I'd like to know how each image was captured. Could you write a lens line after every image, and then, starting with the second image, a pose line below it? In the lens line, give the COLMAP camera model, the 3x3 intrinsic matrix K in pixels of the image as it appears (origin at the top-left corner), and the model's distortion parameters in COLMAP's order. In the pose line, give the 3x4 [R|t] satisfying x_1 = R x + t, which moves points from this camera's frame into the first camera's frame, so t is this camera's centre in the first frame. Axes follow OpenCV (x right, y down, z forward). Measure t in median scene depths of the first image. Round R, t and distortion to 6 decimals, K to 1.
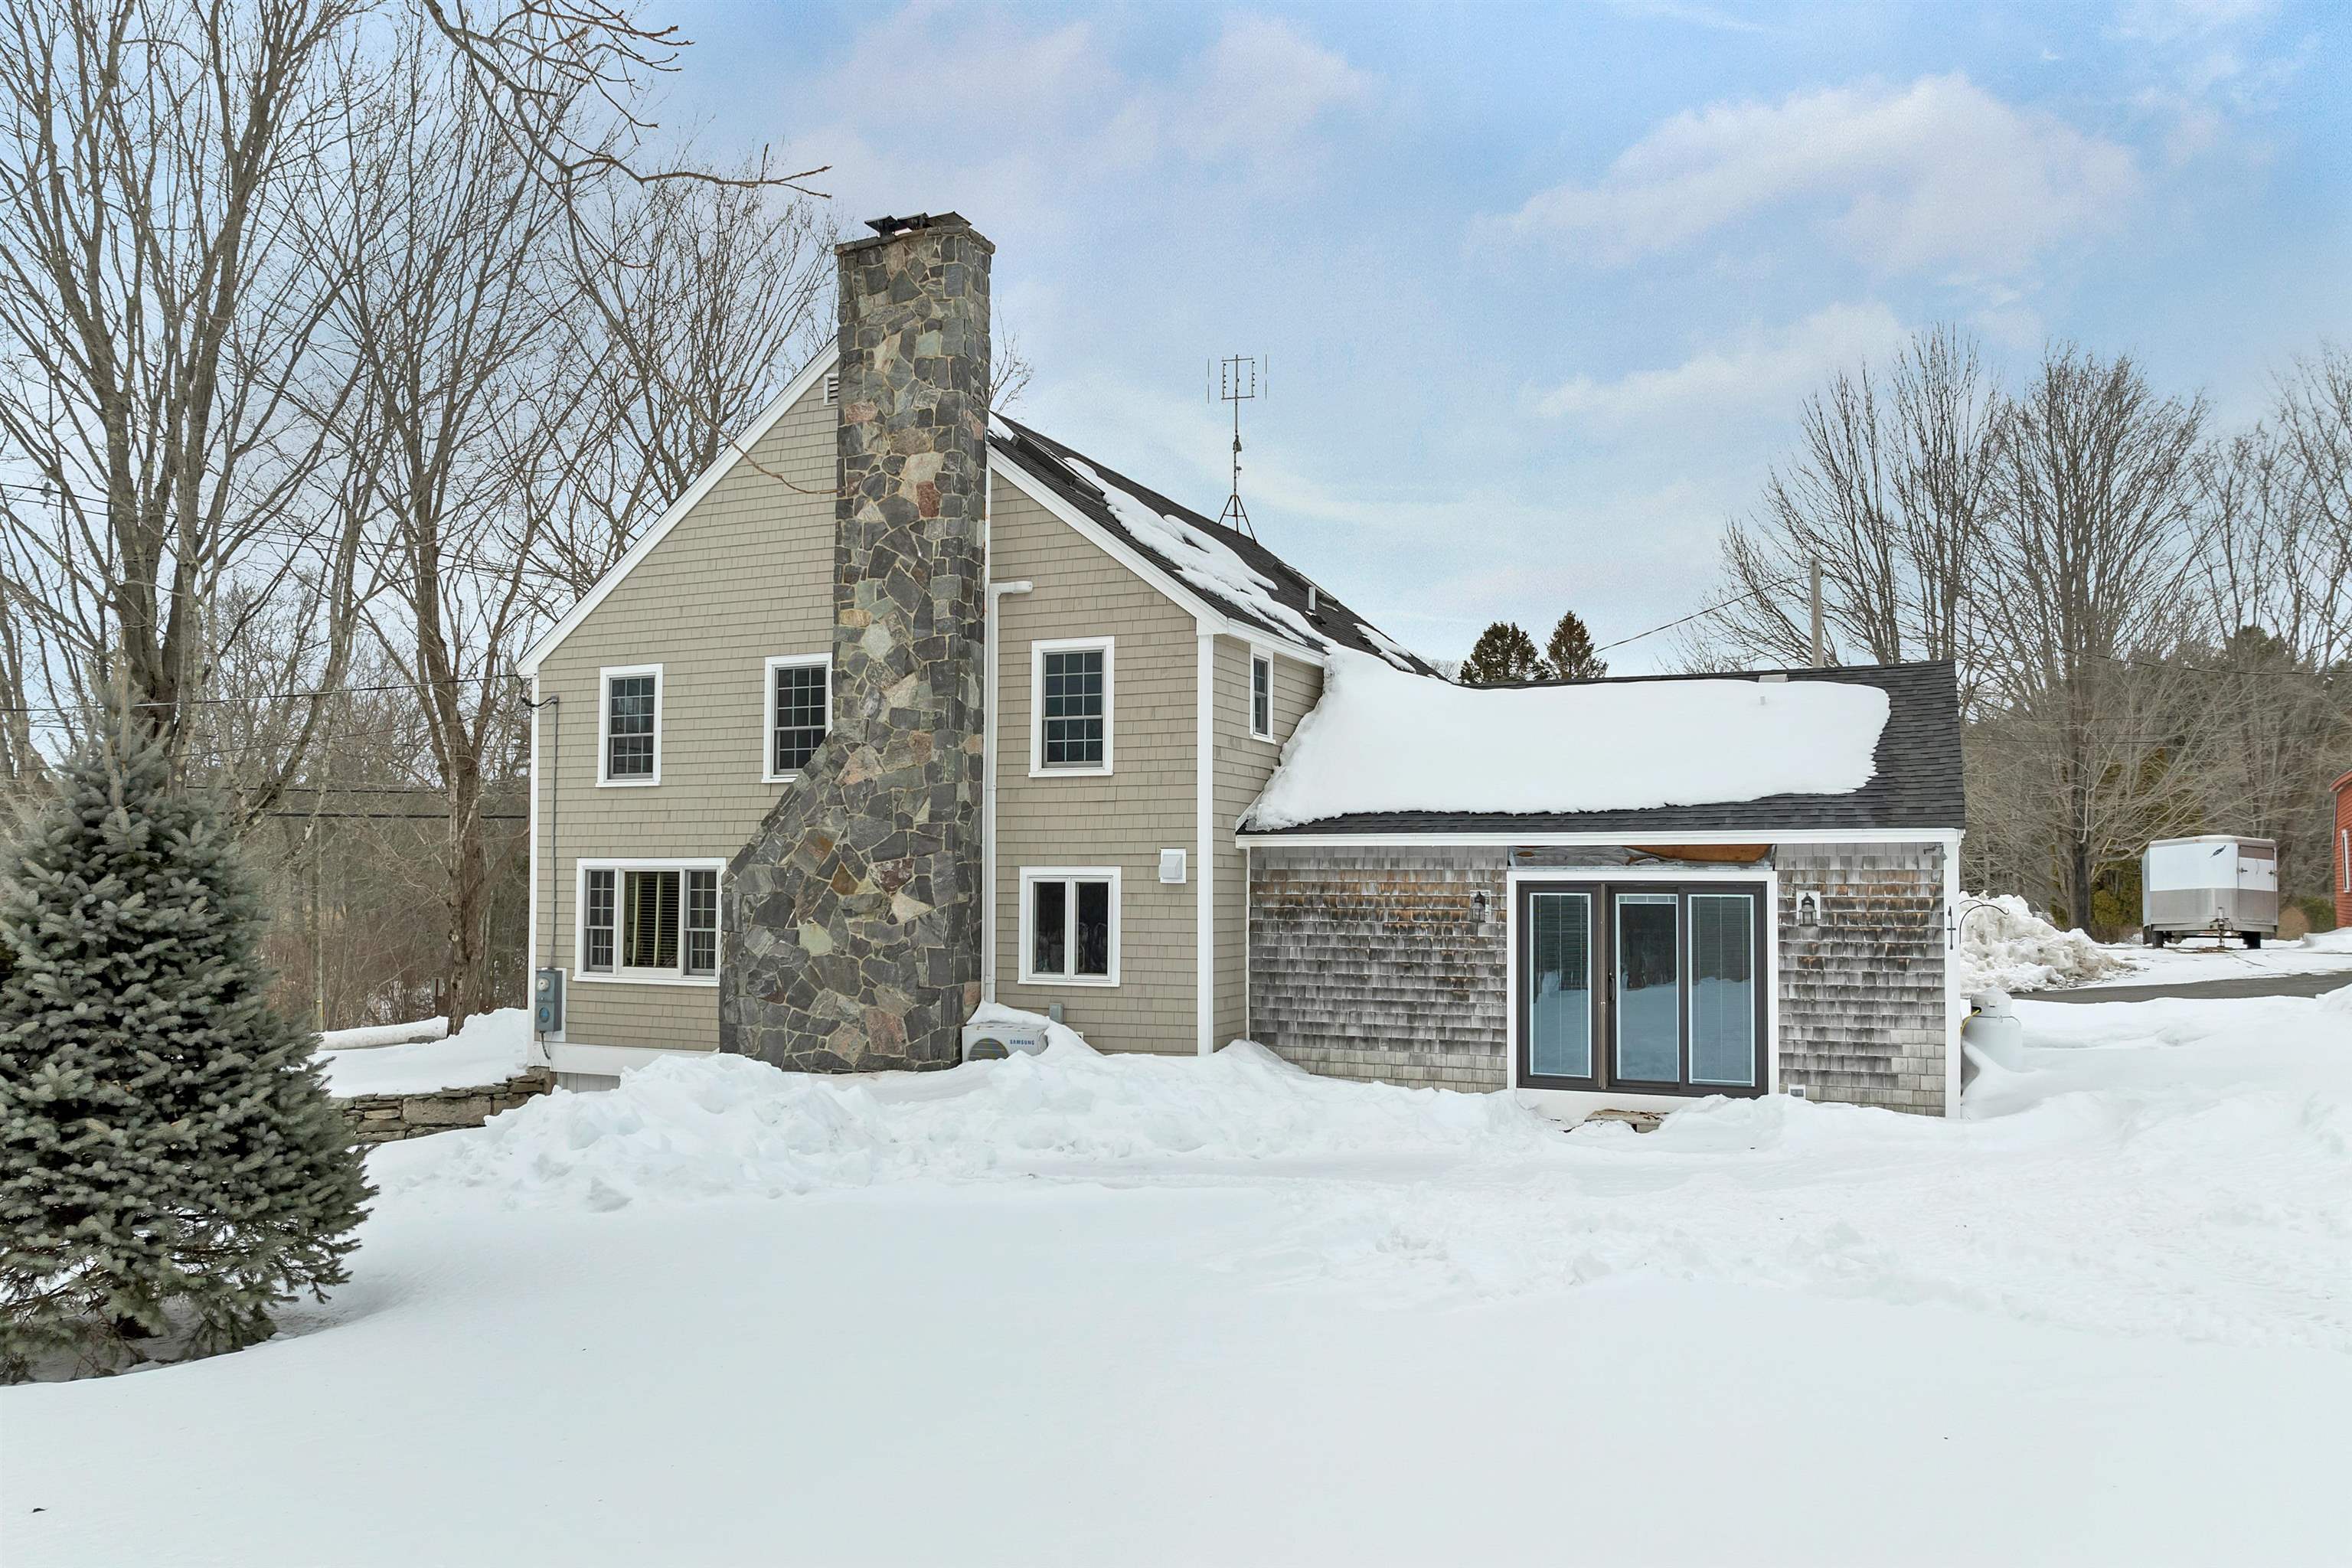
lens RADIAL K [[1695.5, 0, 1178.4], [0, 1695.5, 833.2], [0, 0, 1]] dist [-0.005270, -0.000883]
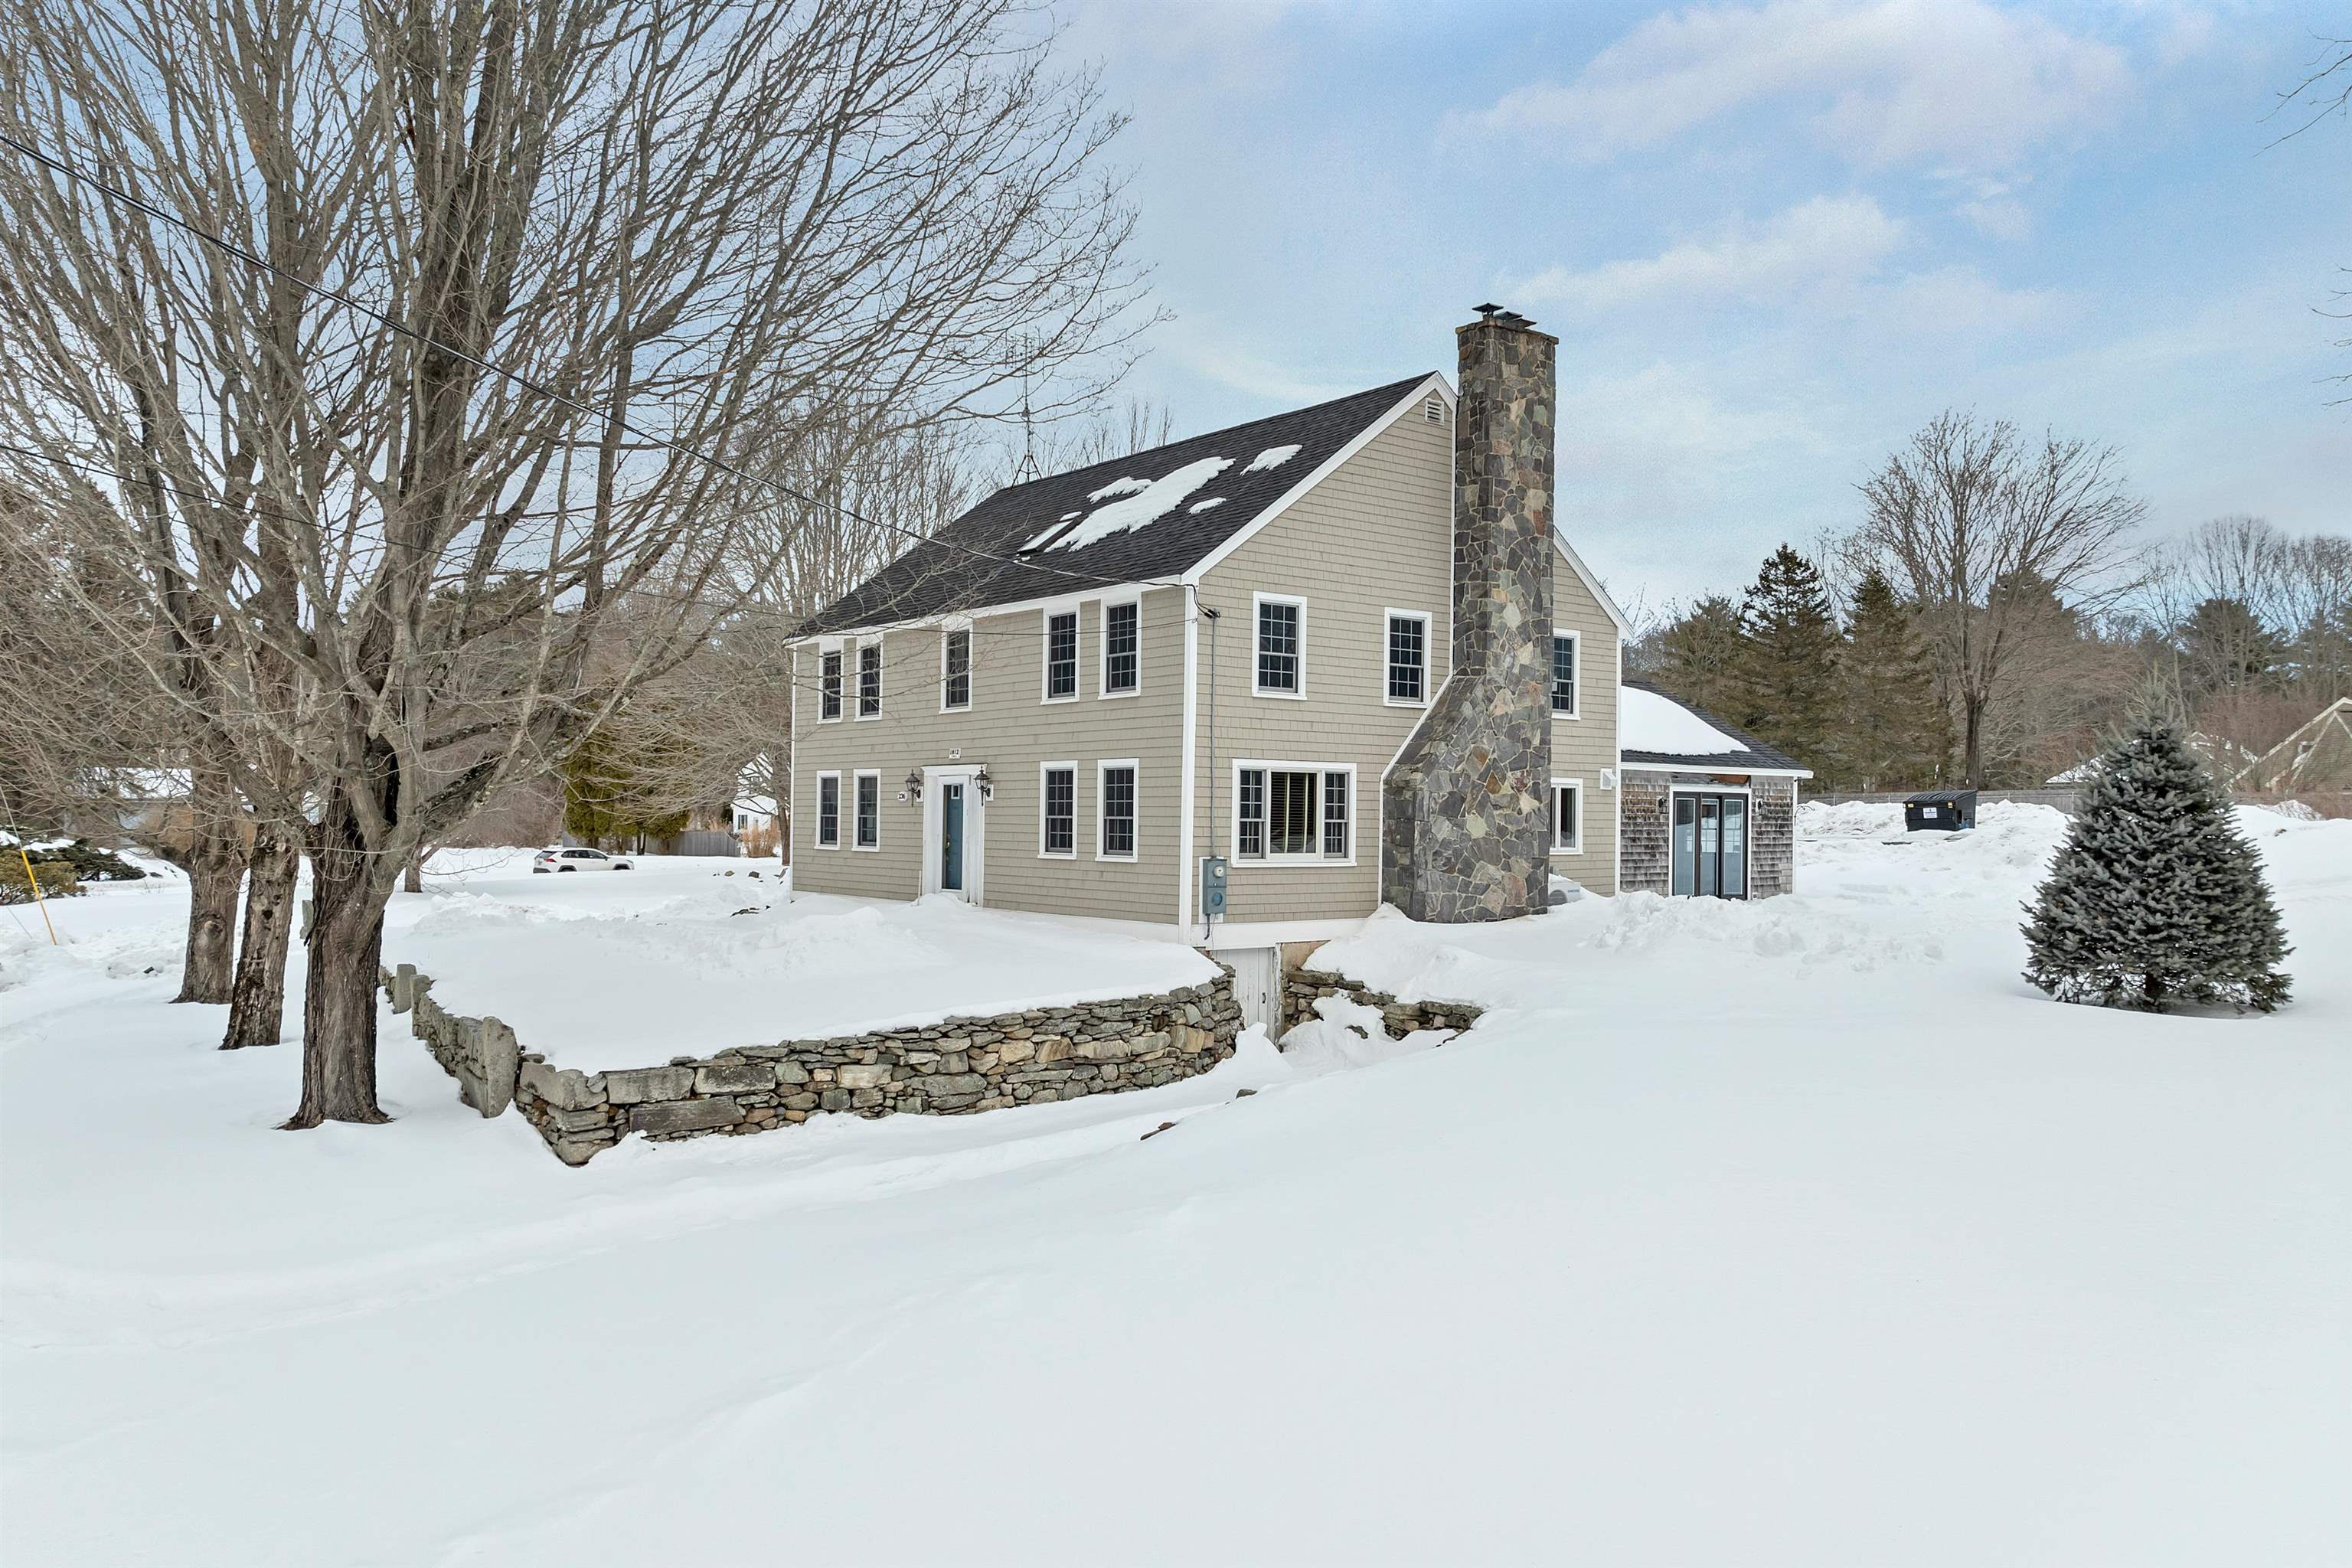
lens RADIAL K [[1695.5, 0, 1178.4], [0, 1695.5, 833.2], [0, 0, 1]] dist [-0.005270, -0.000883]
pose [[0.462070, -0.007914, 0.886808, -1.542690], [-0.036962, 0.998919, 0.028173, 0.038473], [-0.886073, -0.045796, 0.461278, 0.578164]]
